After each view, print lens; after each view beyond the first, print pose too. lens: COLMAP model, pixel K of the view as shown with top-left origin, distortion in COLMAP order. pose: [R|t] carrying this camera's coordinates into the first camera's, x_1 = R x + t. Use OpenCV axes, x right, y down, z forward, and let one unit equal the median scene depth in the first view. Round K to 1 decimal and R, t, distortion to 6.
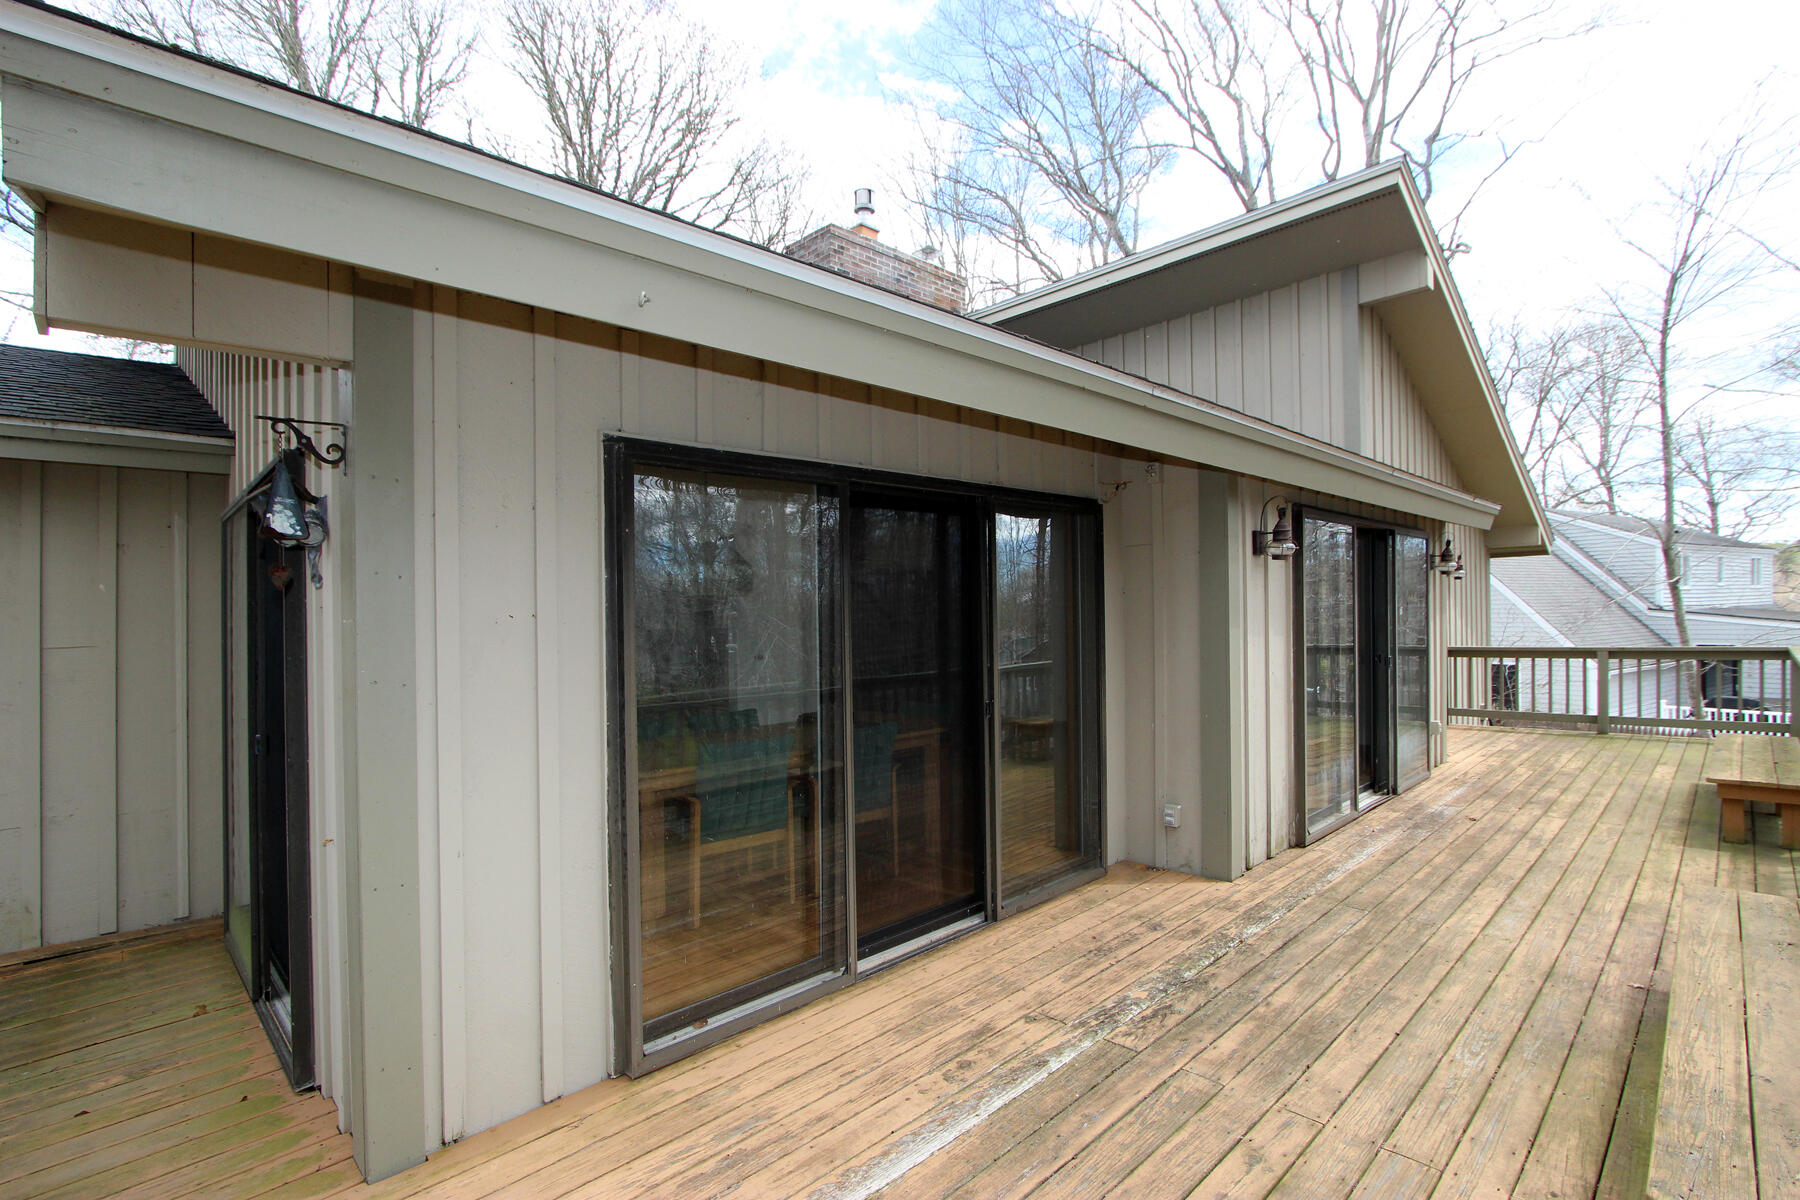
lens RADIAL K [[845.9, 0, 900.2], [0, 845.9, 611.3], [0, 0, 1]] dist [-0.000172, -0.000918]
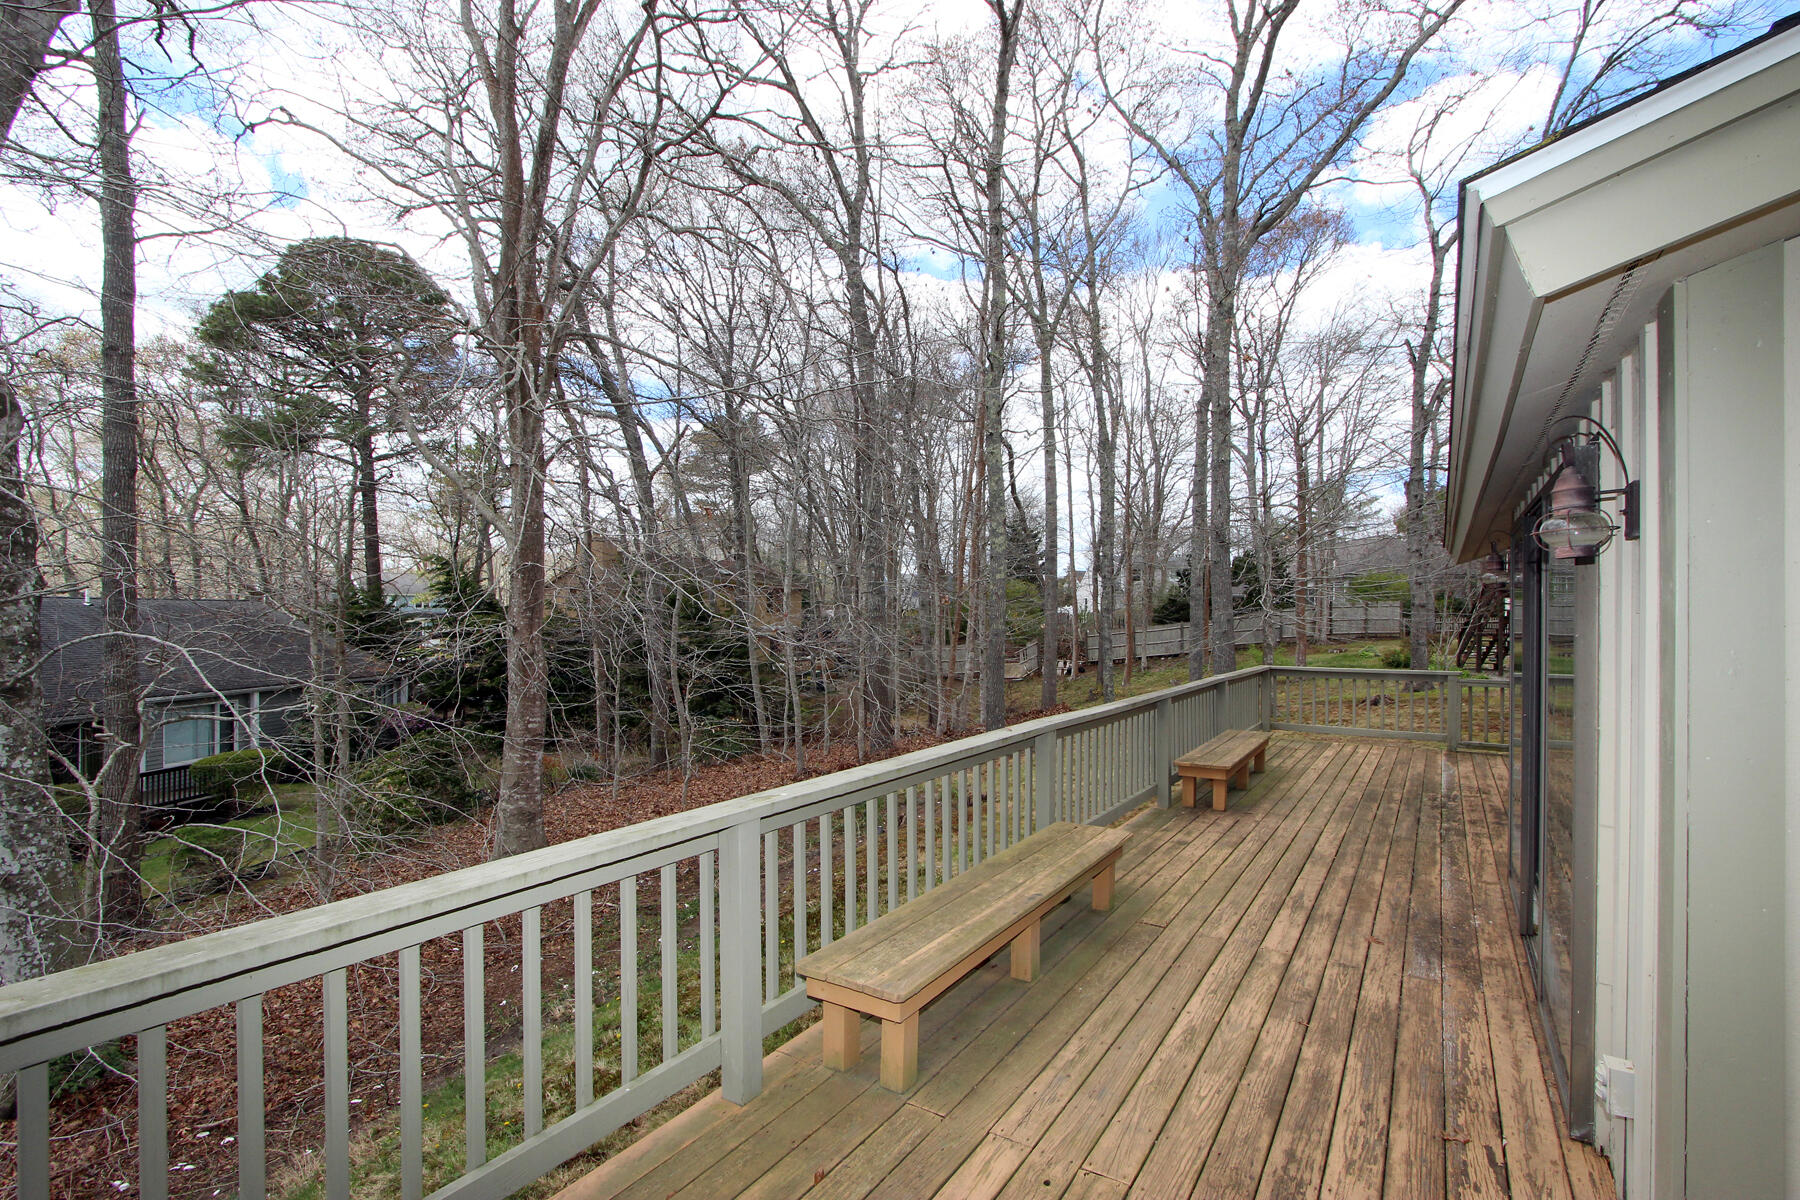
lens RADIAL K [[845.9, 0, 912.6], [0, 845.9, 618.9], [0, 0, 1]] dist [-0.000172, -0.000918]
pose [[-0.973546, 0.020386, -0.227579, 1.556496], [0.021436, 0.999768, -0.002141, -0.035691], [0.227483, -0.006963, -0.973757, 2.060300]]
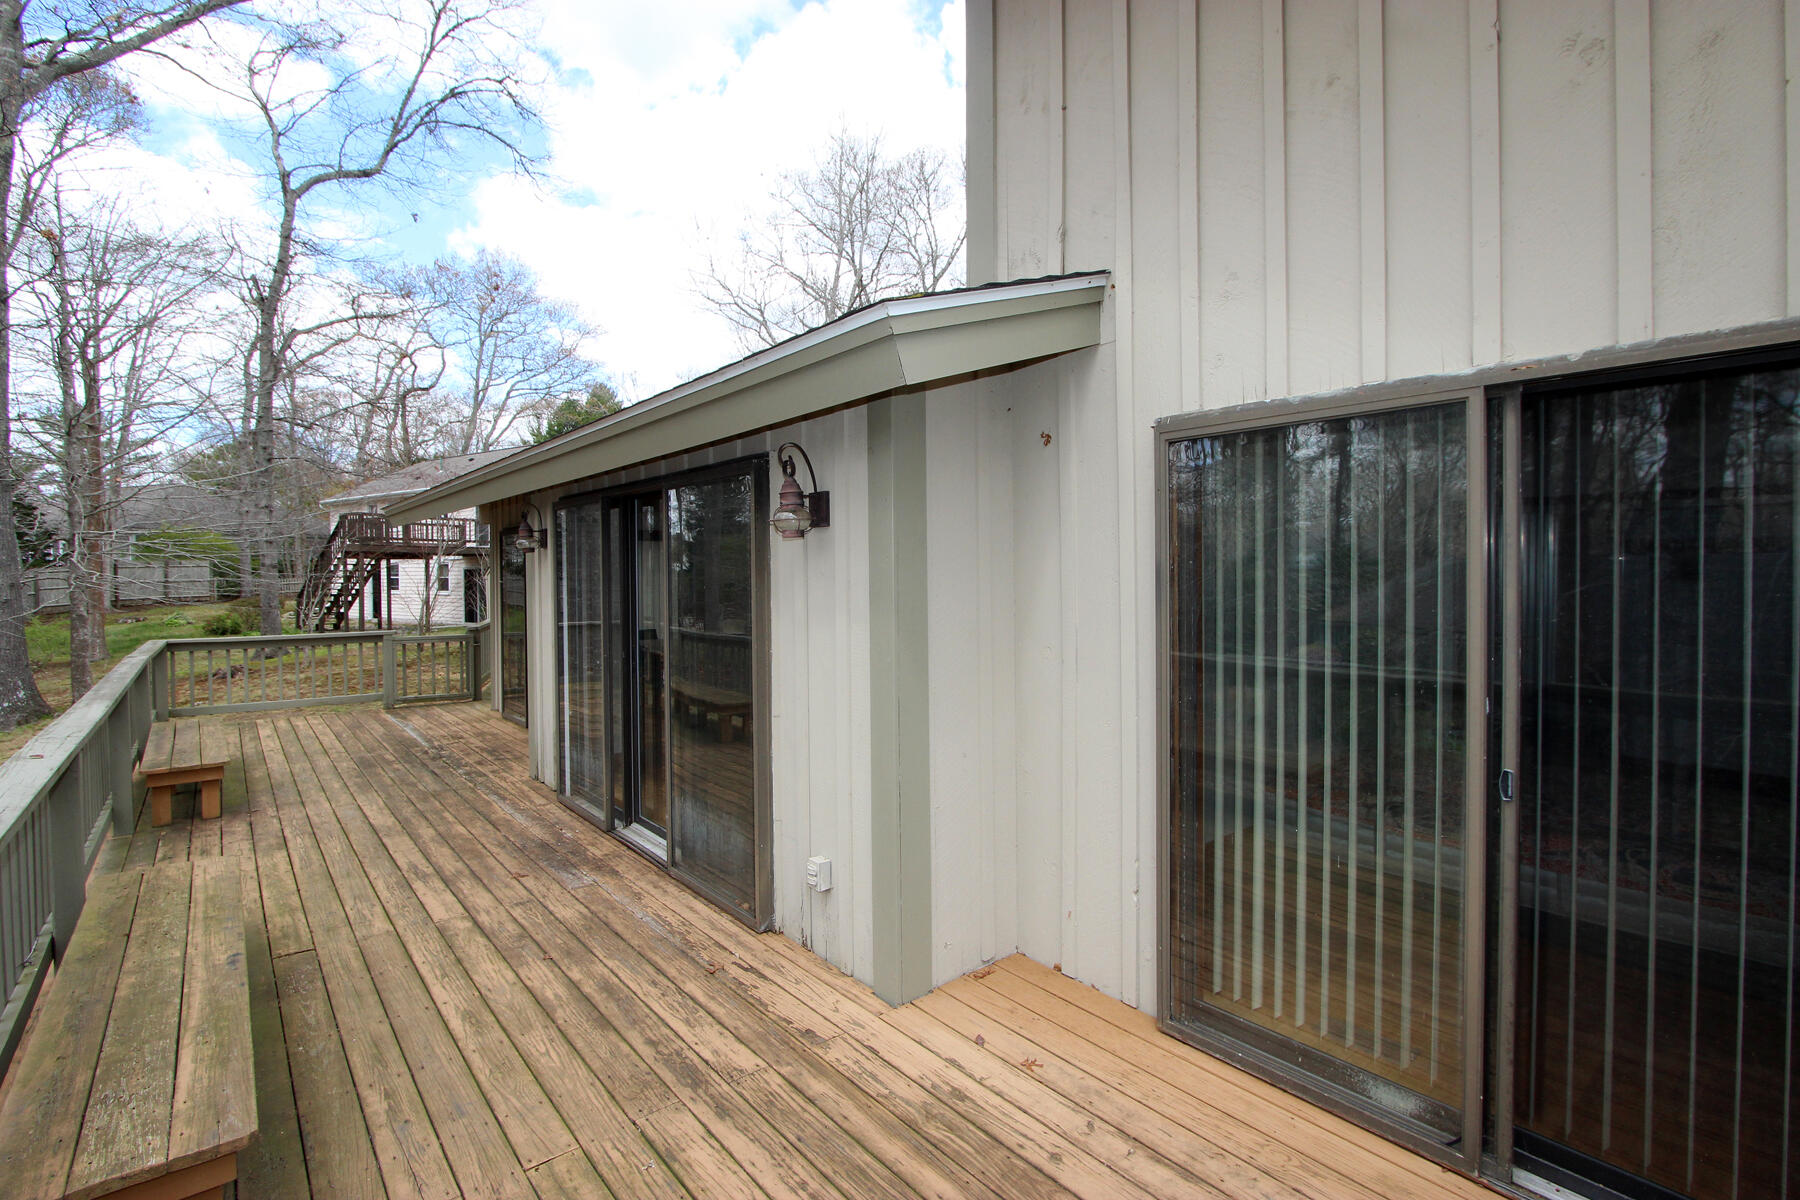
lens RADIAL K [[845.9, 0, 911.9], [0, 845.9, 588.0], [0, 0, 1]] dist [-0.000172, -0.000918]
pose [[-0.096960, 0.039486, -0.994505, 1.797128], [0.020020, 0.999088, 0.037716, -0.045021], [0.995087, -0.016253, -0.097662, 1.844269]]
